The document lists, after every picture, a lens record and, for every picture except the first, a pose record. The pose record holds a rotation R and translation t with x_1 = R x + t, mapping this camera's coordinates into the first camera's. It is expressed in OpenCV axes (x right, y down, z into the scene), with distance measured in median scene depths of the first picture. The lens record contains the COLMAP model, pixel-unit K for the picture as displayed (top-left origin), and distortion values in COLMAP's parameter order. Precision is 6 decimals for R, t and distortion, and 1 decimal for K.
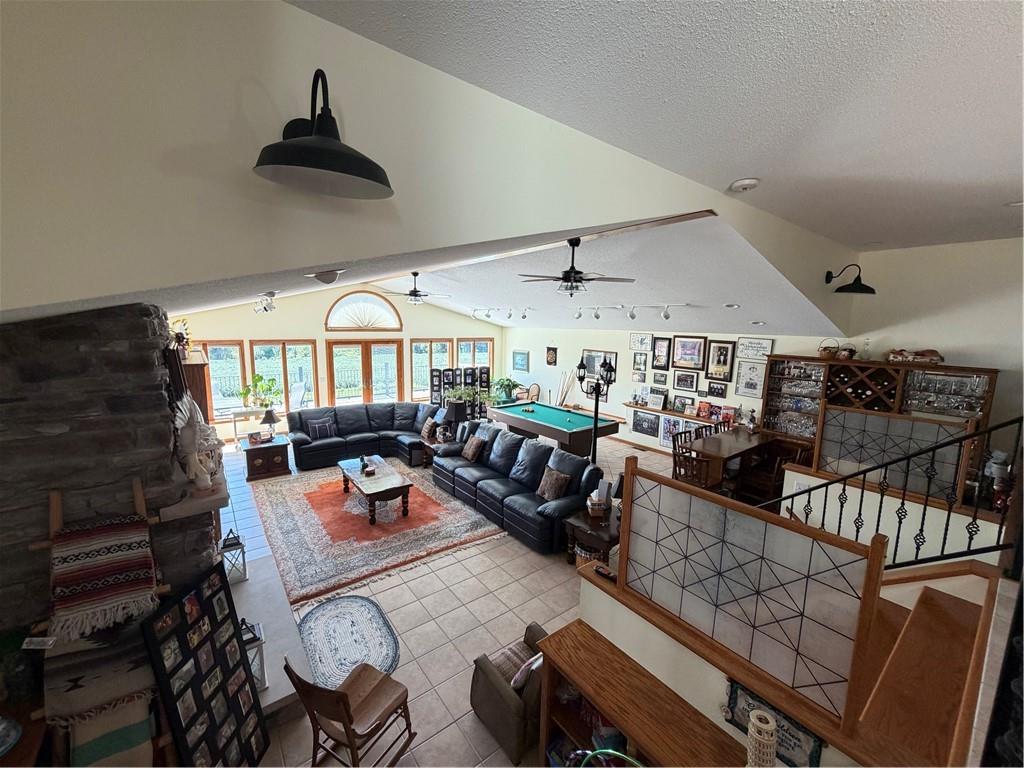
lens RADIAL K [[407.8, 0, 516.0], [0, 407.8, 384.2], [0, 0, 1]] dist [0.000591, -0.000549]
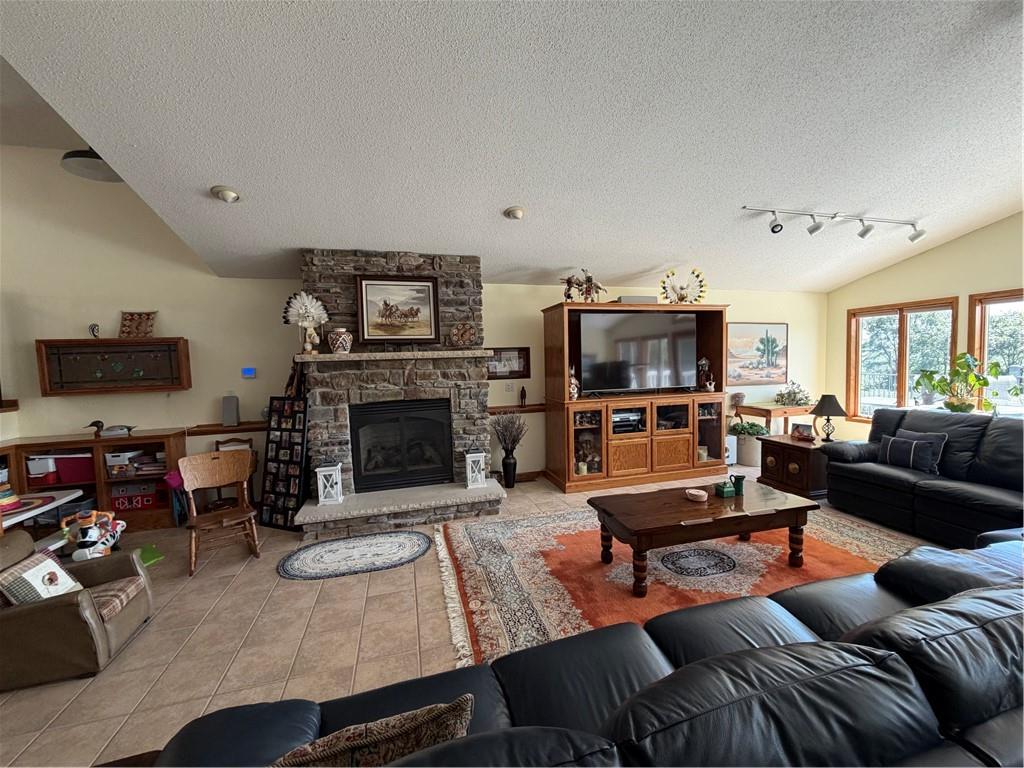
lens RADIAL K [[407.8, 0, 515.6], [0, 407.8, 379.2], [0, 0, 1]] dist [0.000591, -0.000549]
pose [[-0.378577, 0.042155, -0.924609, 0.136618], [-0.115627, 0.988983, 0.092433, 0.031572], [0.918319, 0.141903, -0.369532, 0.677612]]
